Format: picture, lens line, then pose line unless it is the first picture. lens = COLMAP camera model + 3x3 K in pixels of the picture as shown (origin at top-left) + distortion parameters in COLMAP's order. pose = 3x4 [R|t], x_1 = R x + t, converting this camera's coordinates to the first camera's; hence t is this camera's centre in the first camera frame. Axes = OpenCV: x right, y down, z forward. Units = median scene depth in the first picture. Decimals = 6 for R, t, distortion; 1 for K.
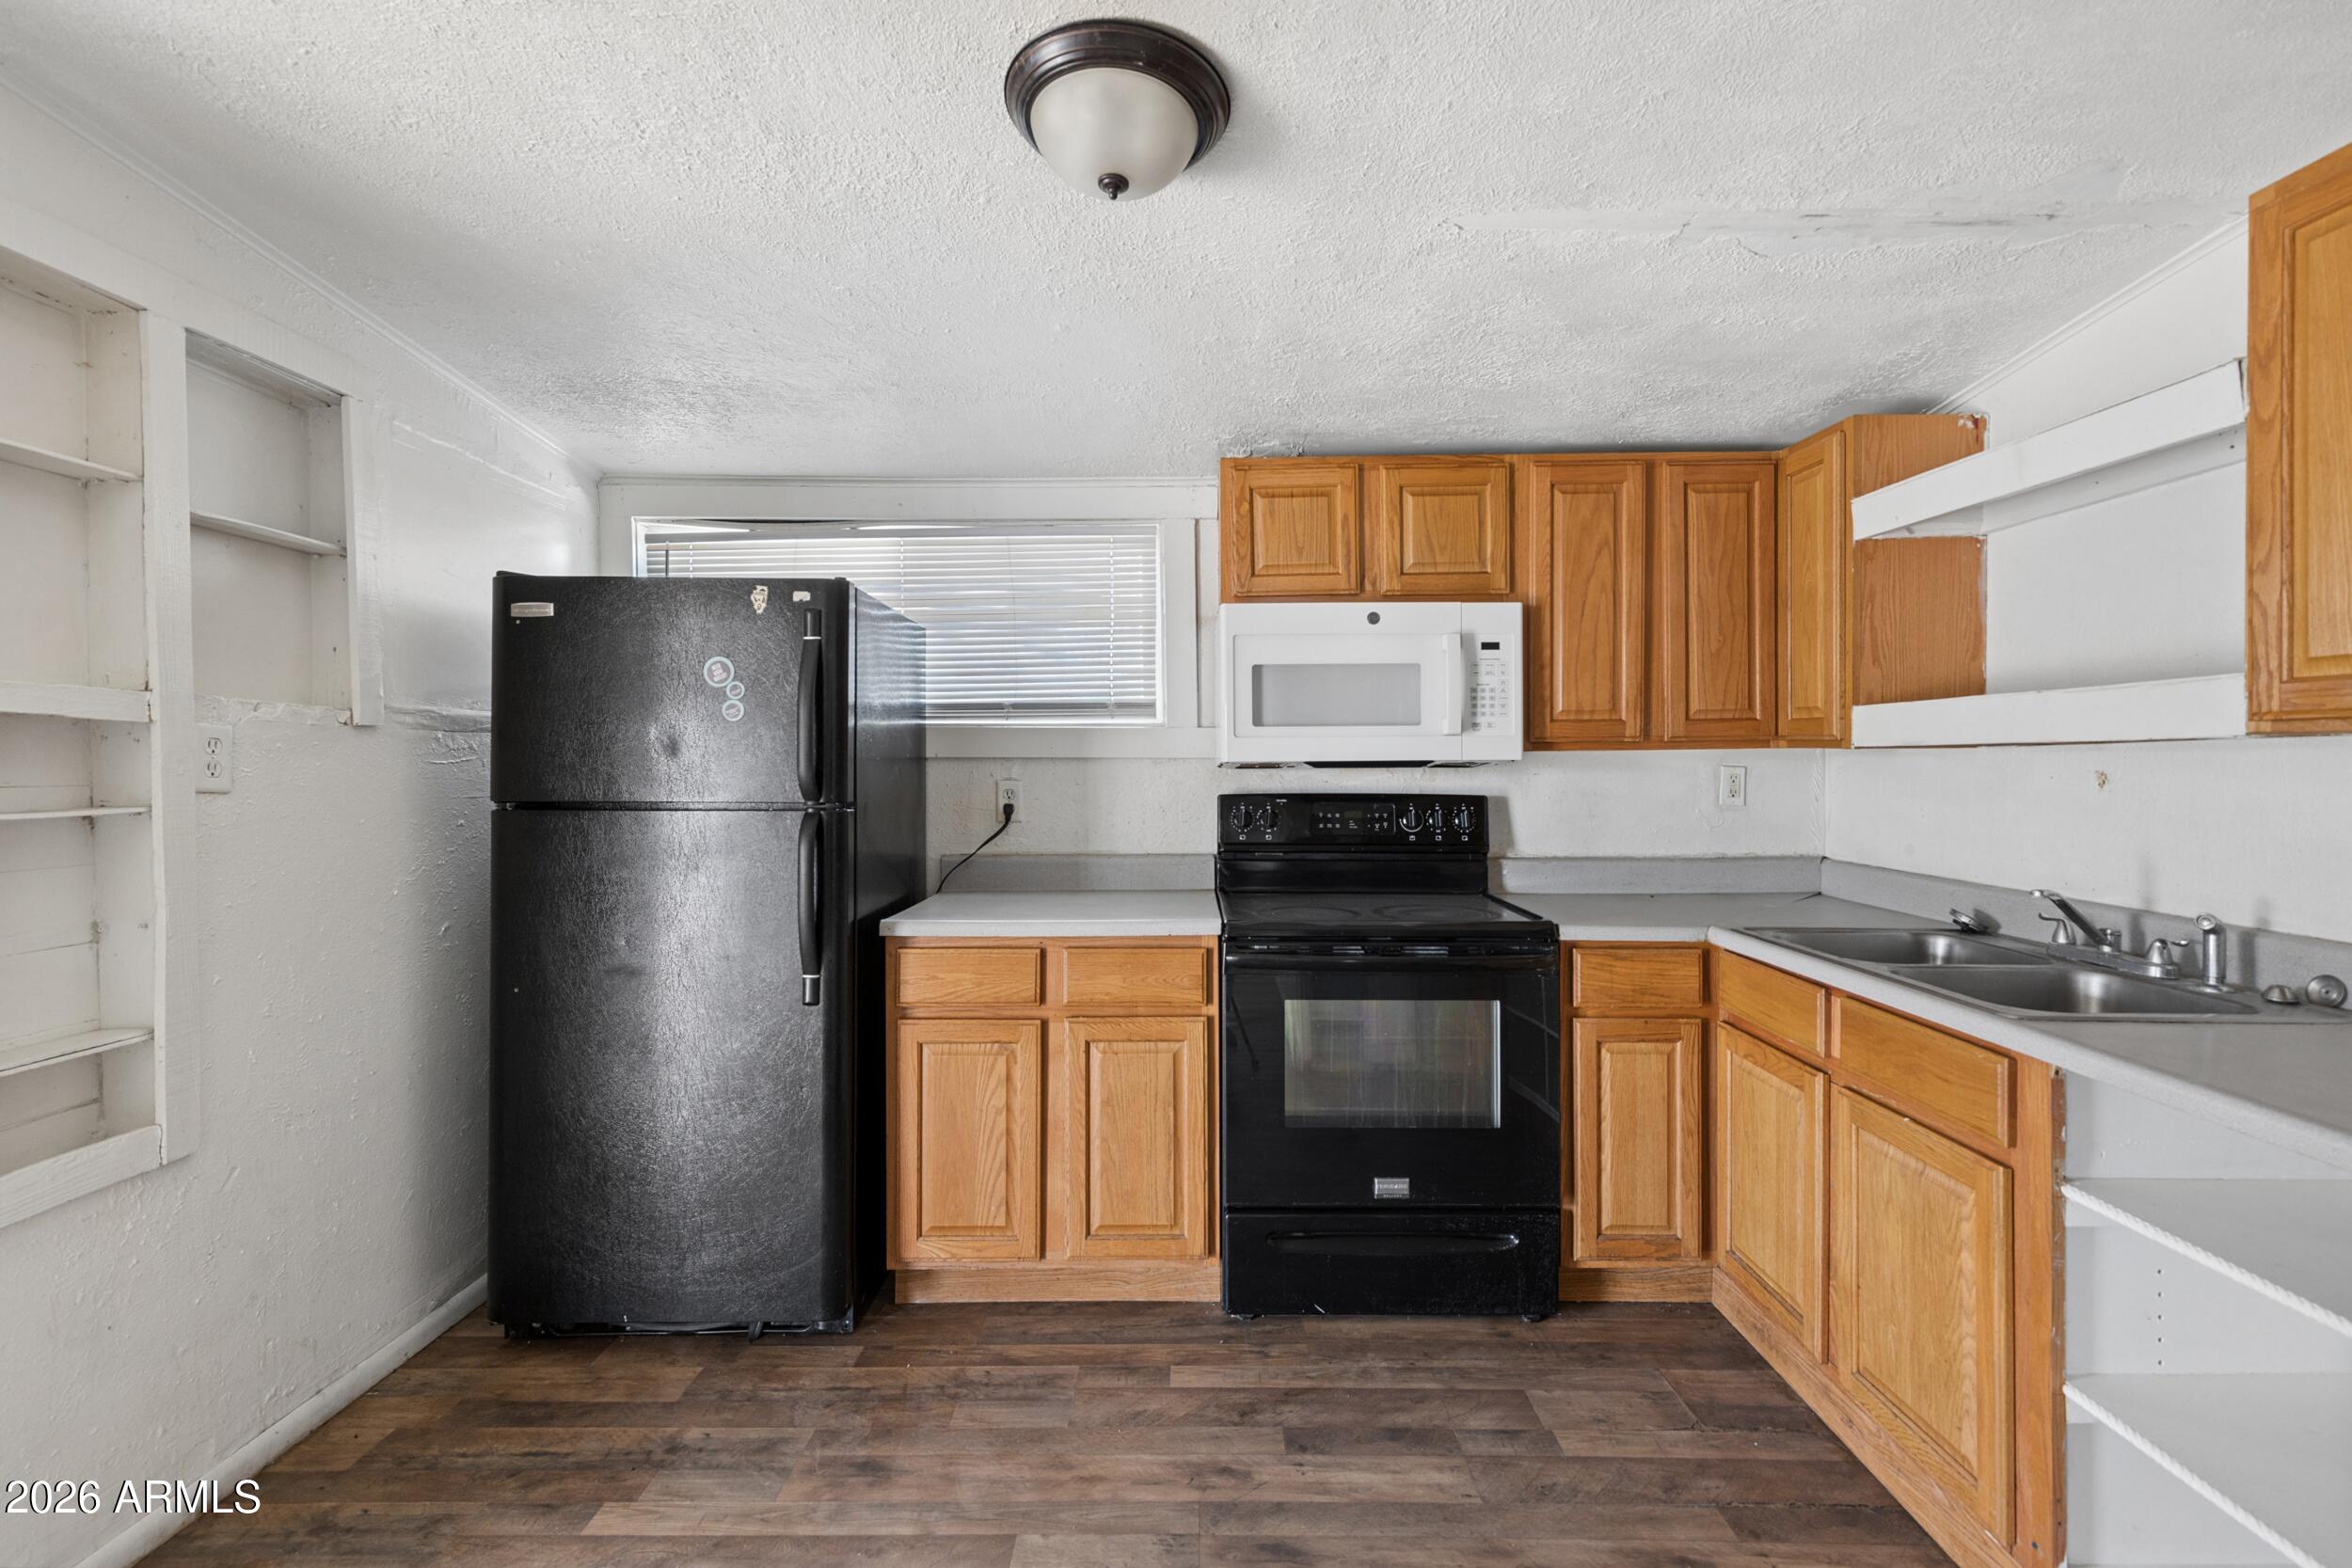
lens RADIAL K [[1057.9, 0, 1185.8], [0, 1057.9, 770.3], [0, 0, 1]] dist [0.010241, -0.001005]
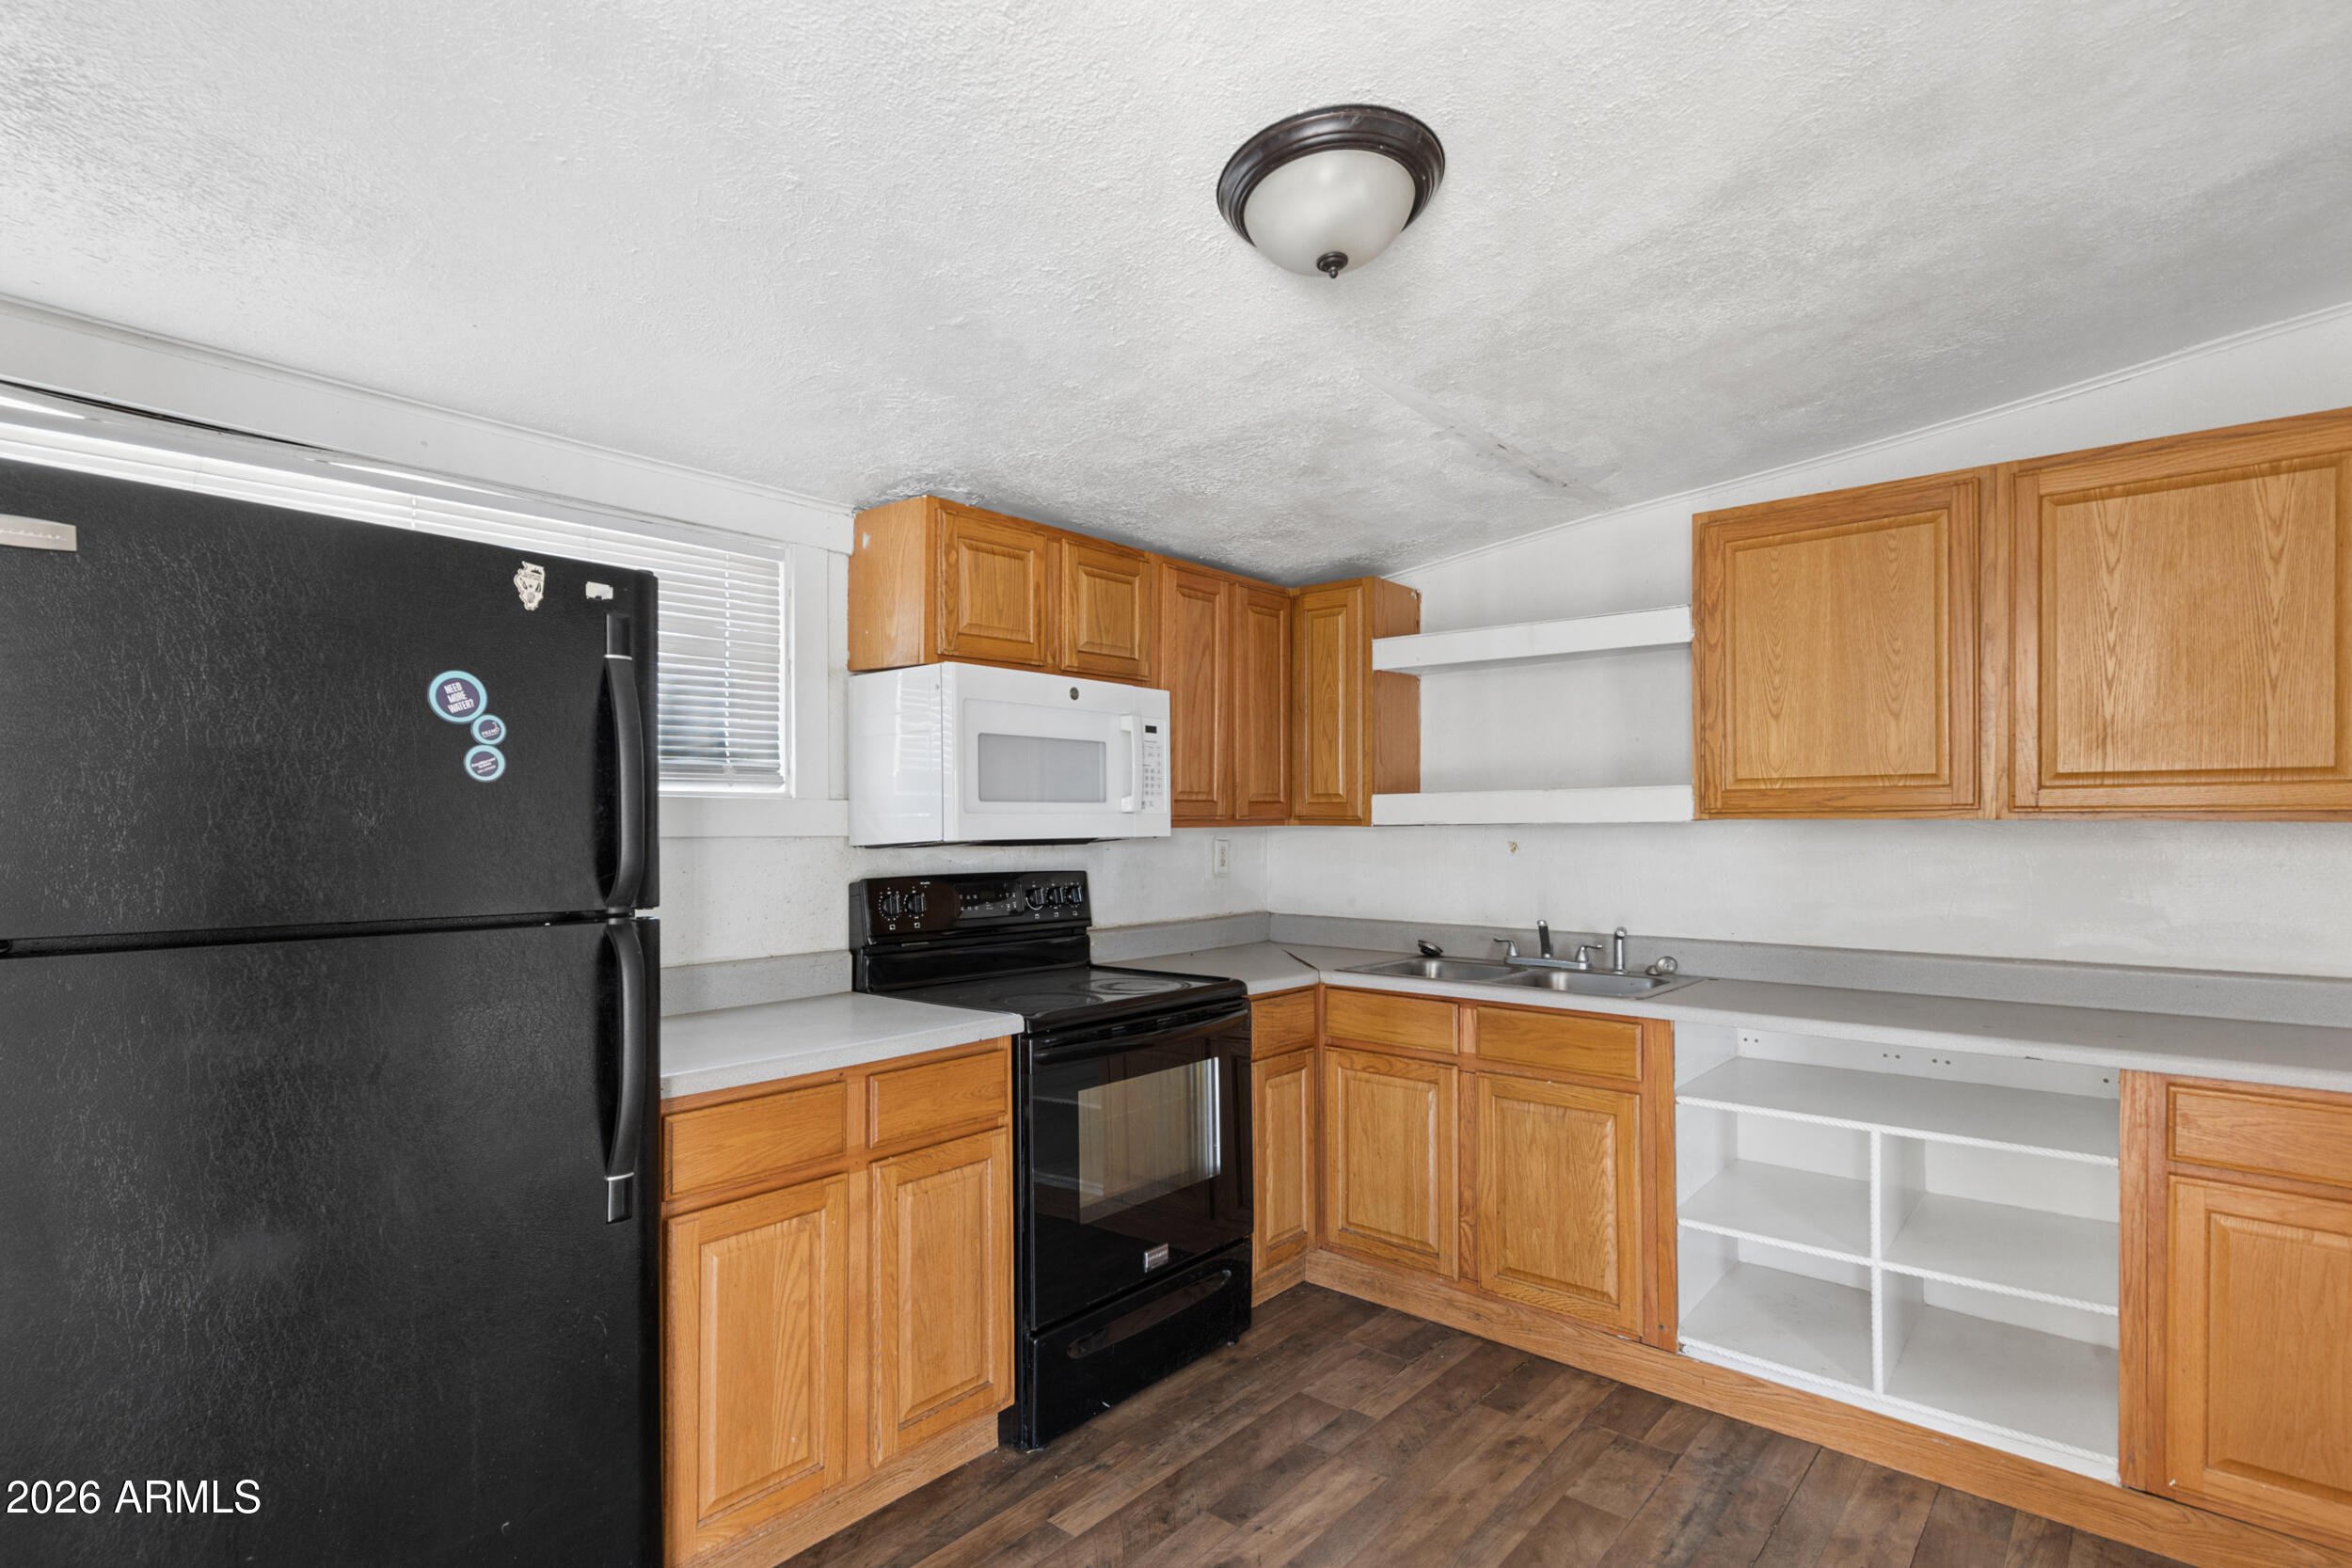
lens RADIAL K [[1134.3, 0, 1148.0], [0, 1134.3, 829.0], [0, 0, 1]] dist [0.011861, -0.000522]
pose [[0.662199, -0.001361, 0.749327, -0.625083], [0.010993, 0.999908, -0.007899, -0.009328], [-0.749247, 0.013468, 0.662153, 0.275319]]
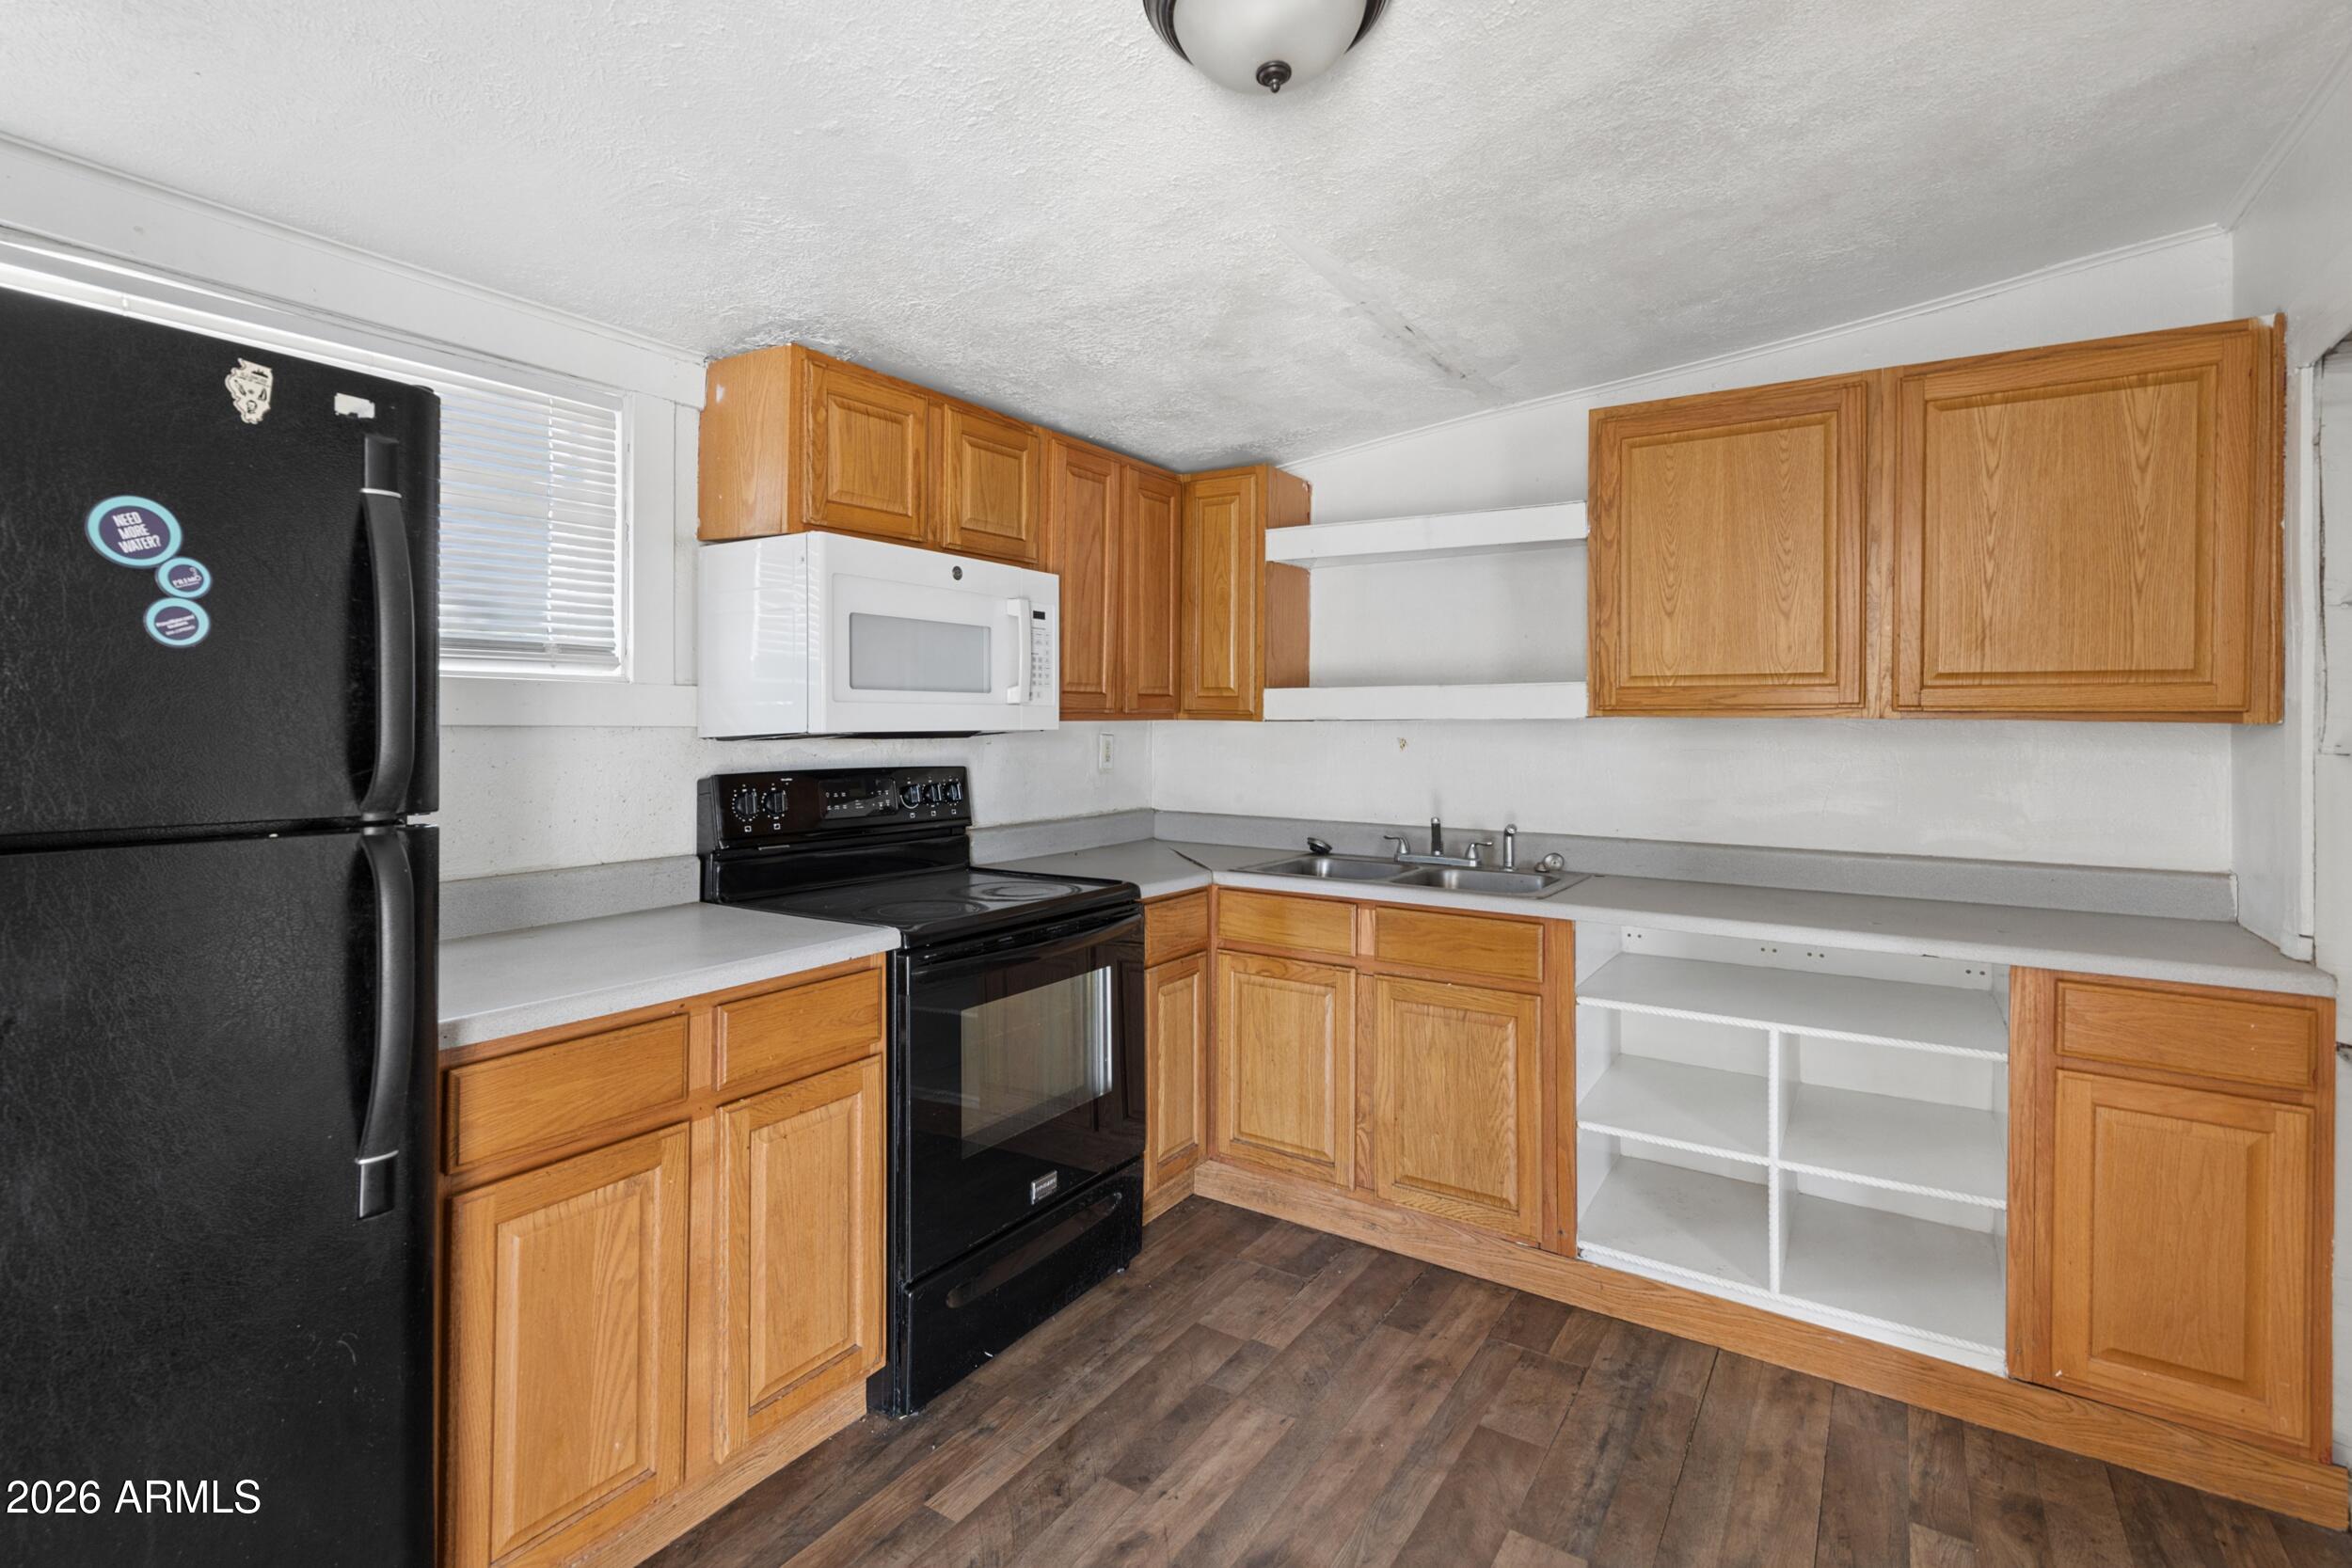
lens RADIAL K [[1093.5, 0, 1161.8], [0, 1093.5, 725.2], [0, 0, 1]] dist [0.011321, -0.000933]
pose [[0.554372, 0.003365, 0.832262, -0.552382], [0.004313, 0.999967, -0.006916, -0.007164], [-0.832258, 0.007424, 0.554339, 0.370901]]
